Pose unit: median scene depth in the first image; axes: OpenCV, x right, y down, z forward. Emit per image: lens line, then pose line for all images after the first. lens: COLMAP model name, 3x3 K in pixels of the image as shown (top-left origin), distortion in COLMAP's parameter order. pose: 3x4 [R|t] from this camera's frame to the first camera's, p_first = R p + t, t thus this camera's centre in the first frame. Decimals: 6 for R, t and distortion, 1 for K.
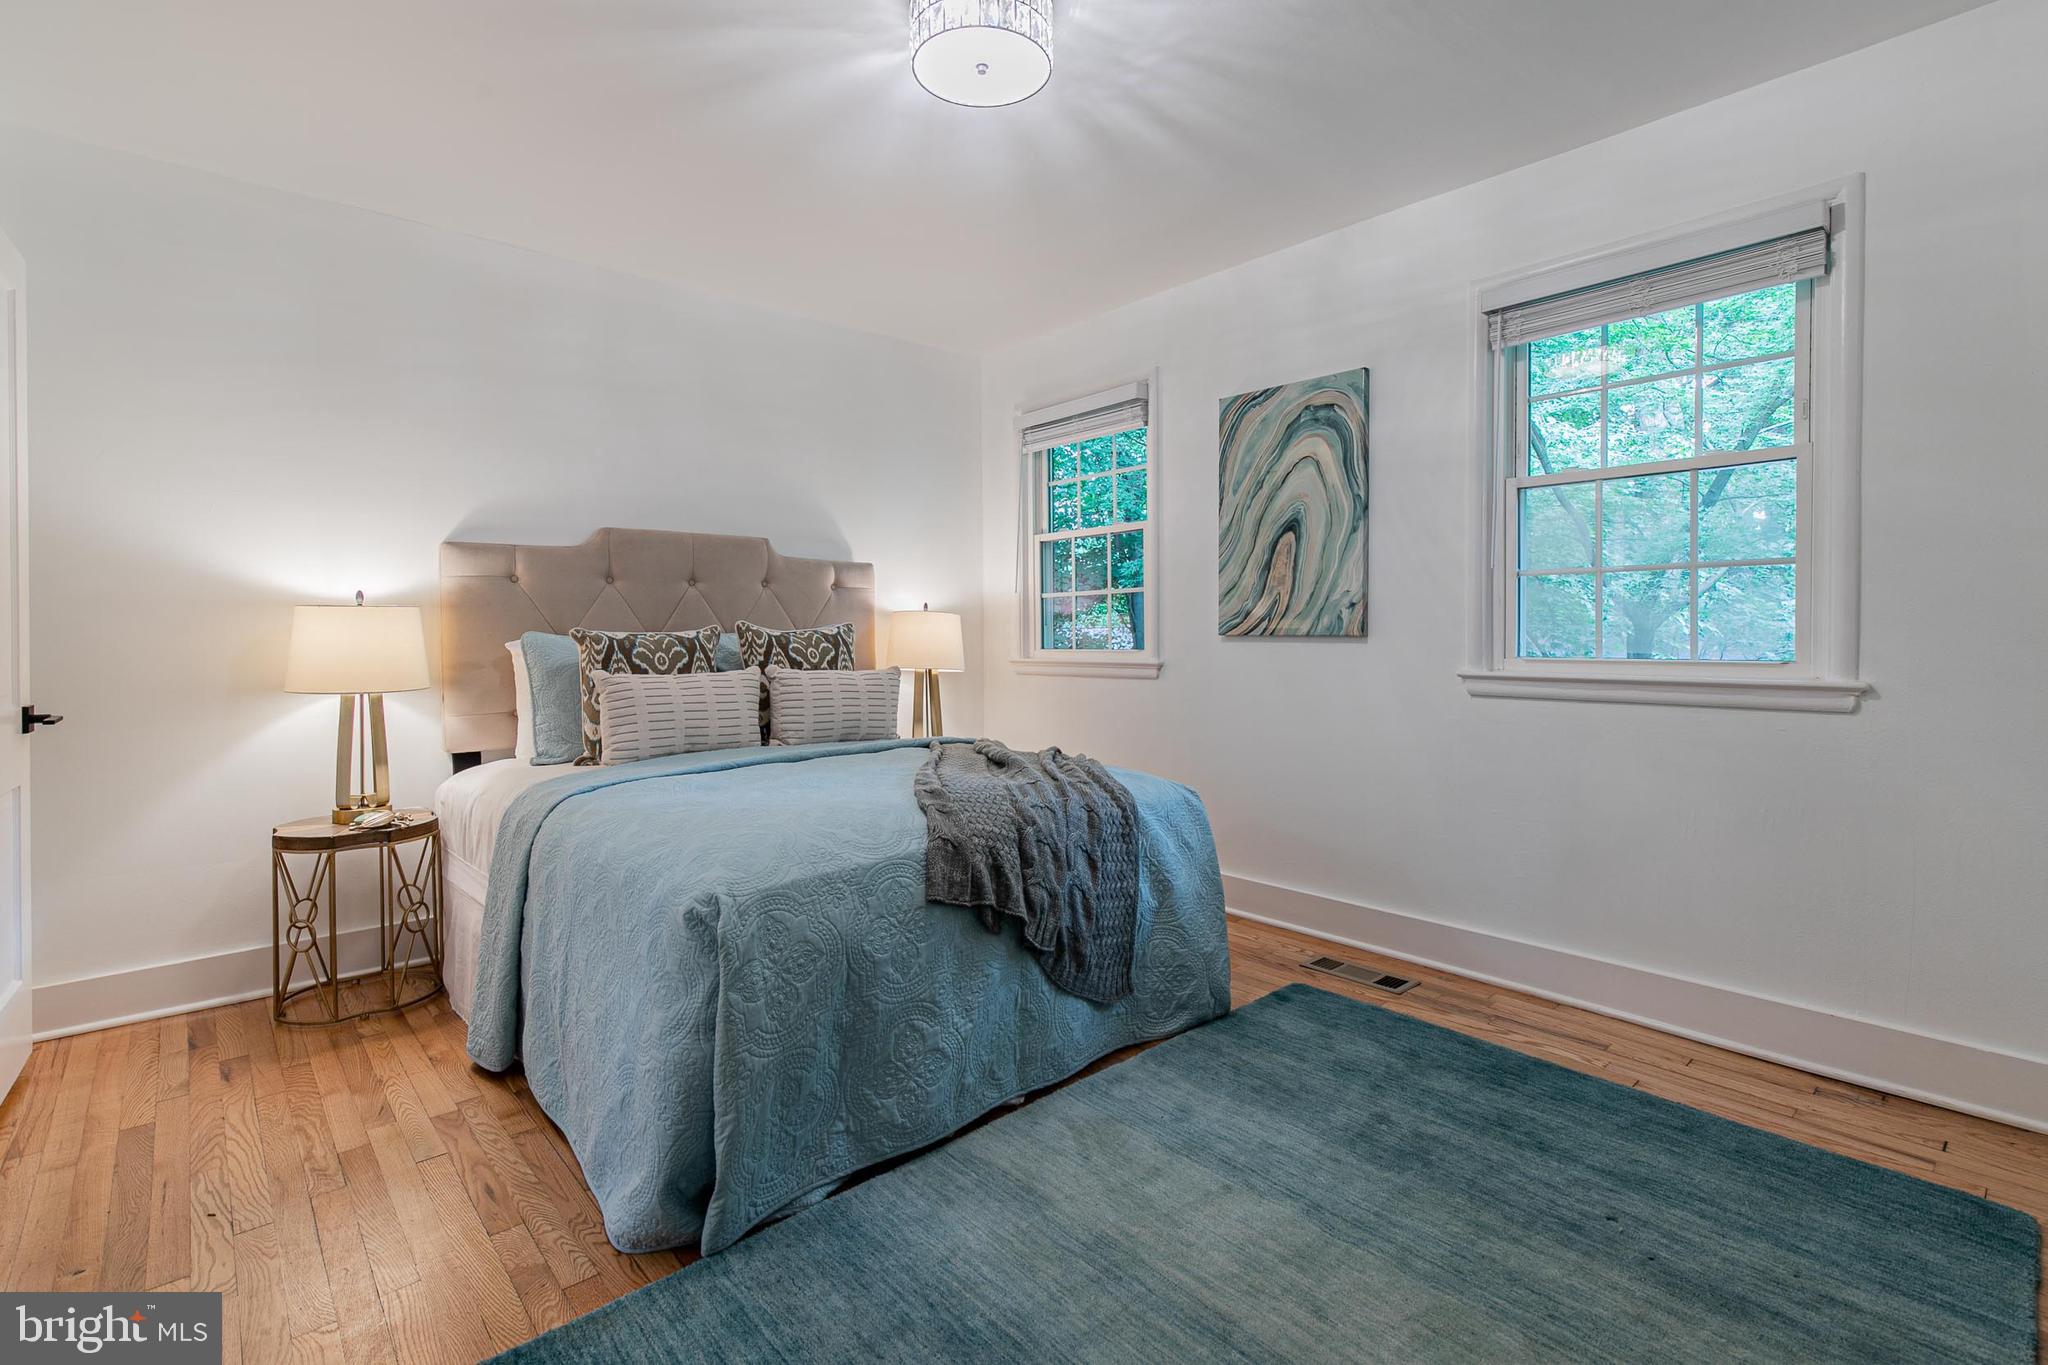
lens RADIAL K [[949.3, 0, 1065.0], [0, 949.3, 638.4], [0, 0, 1]] dist [0.010961, -0.001291]
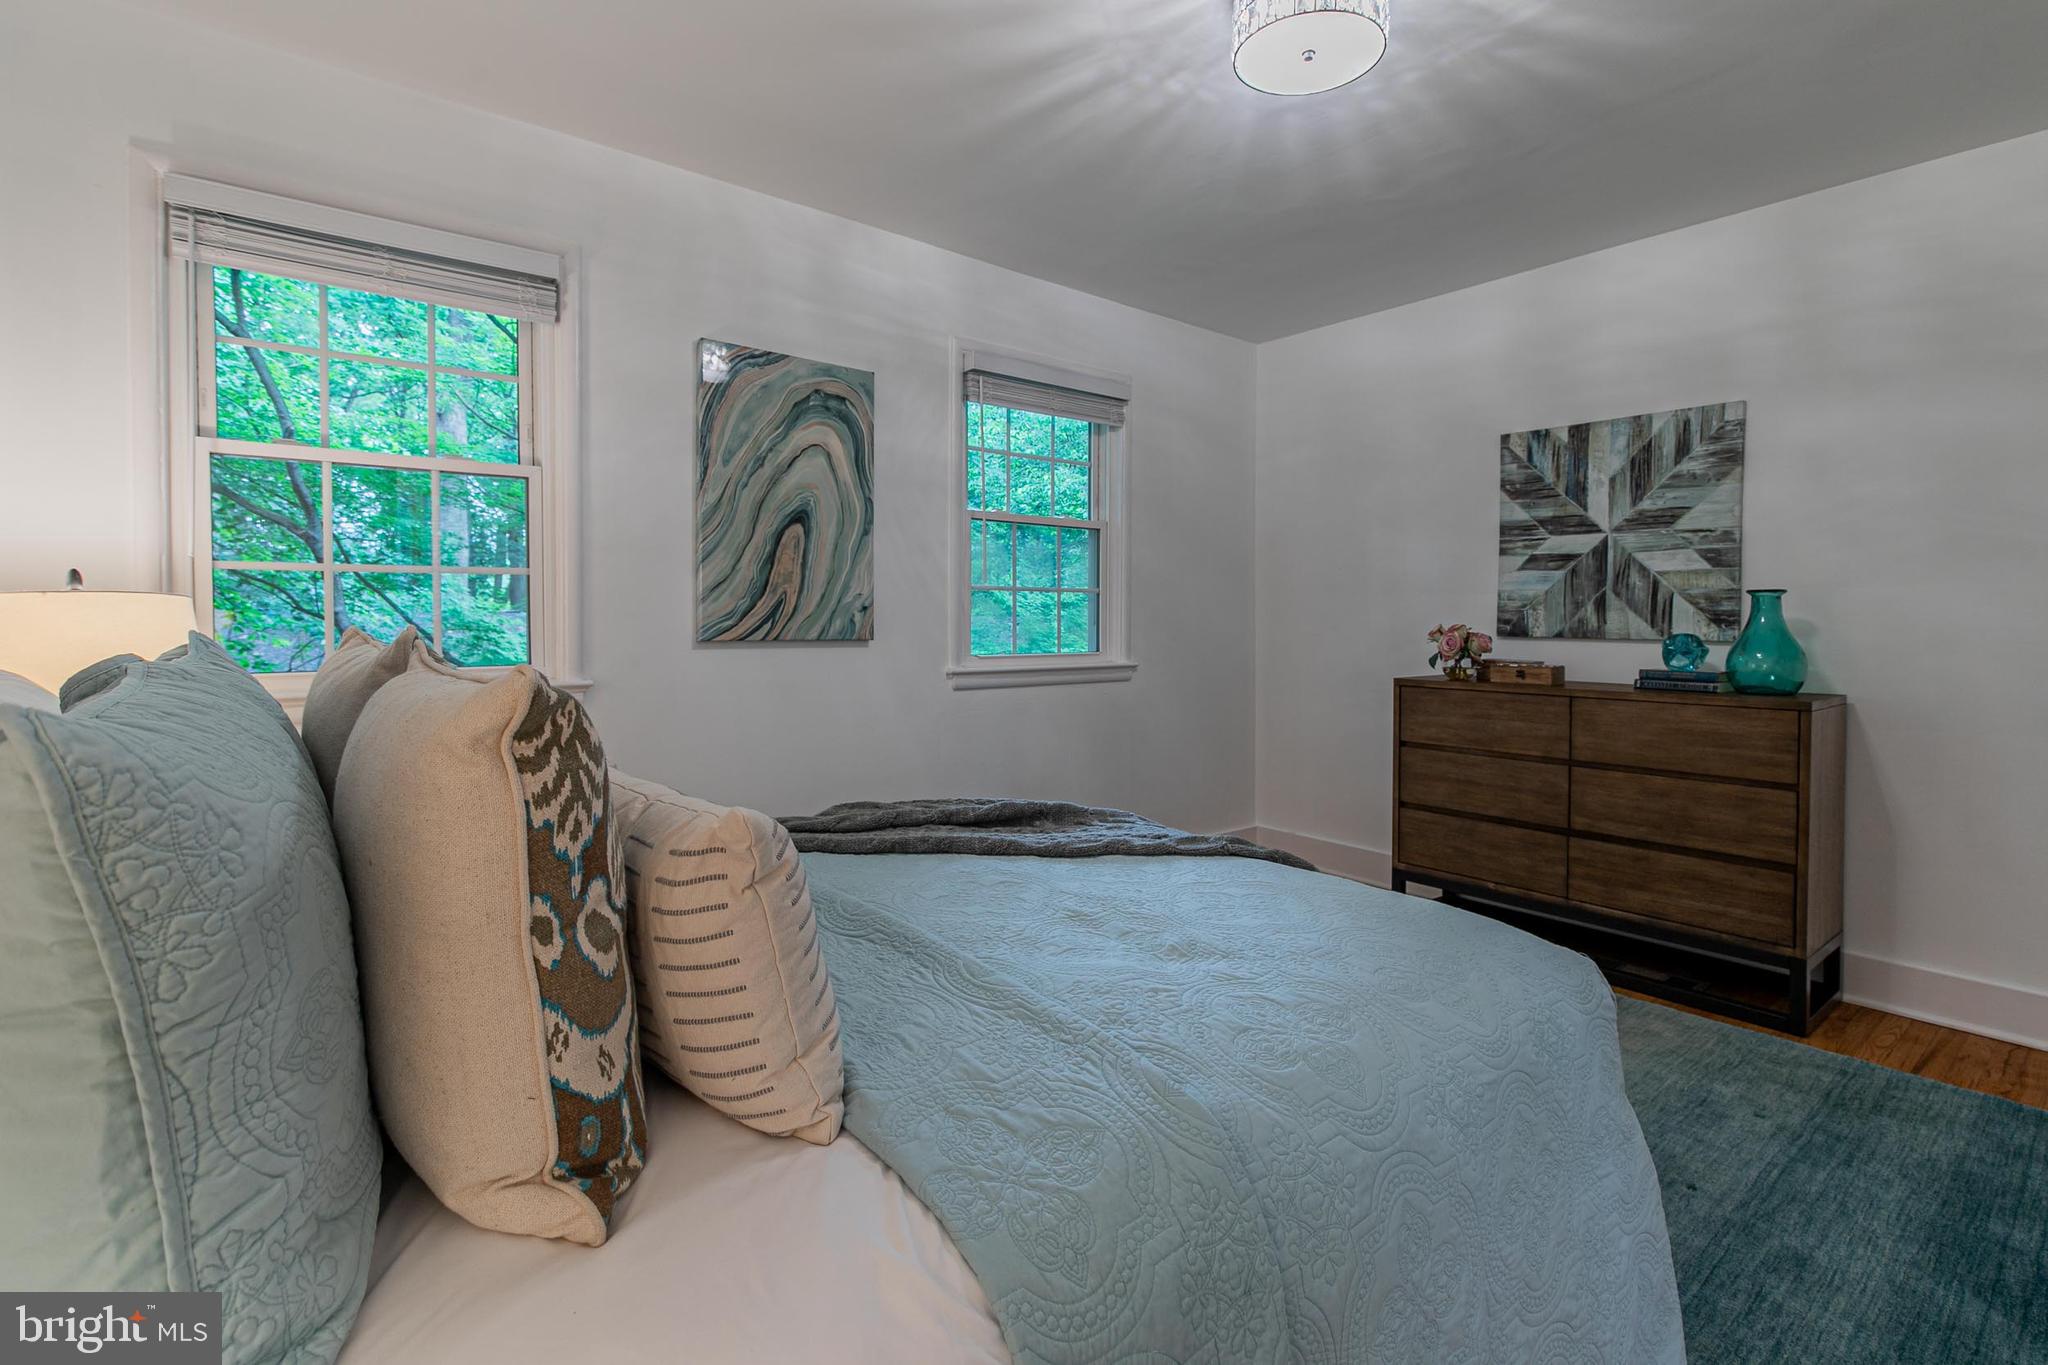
lens RADIAL K [[949.3, 0, 1006.7], [0, 949.3, 627.9], [0, 0, 1]] dist [0.010961, -0.001291]
pose [[0.070692, -0.003127, 0.997493, -0.664367], [0.003961, 0.999988, 0.002854, -0.016982], [-0.997490, 0.003750, 0.070703, 0.773206]]
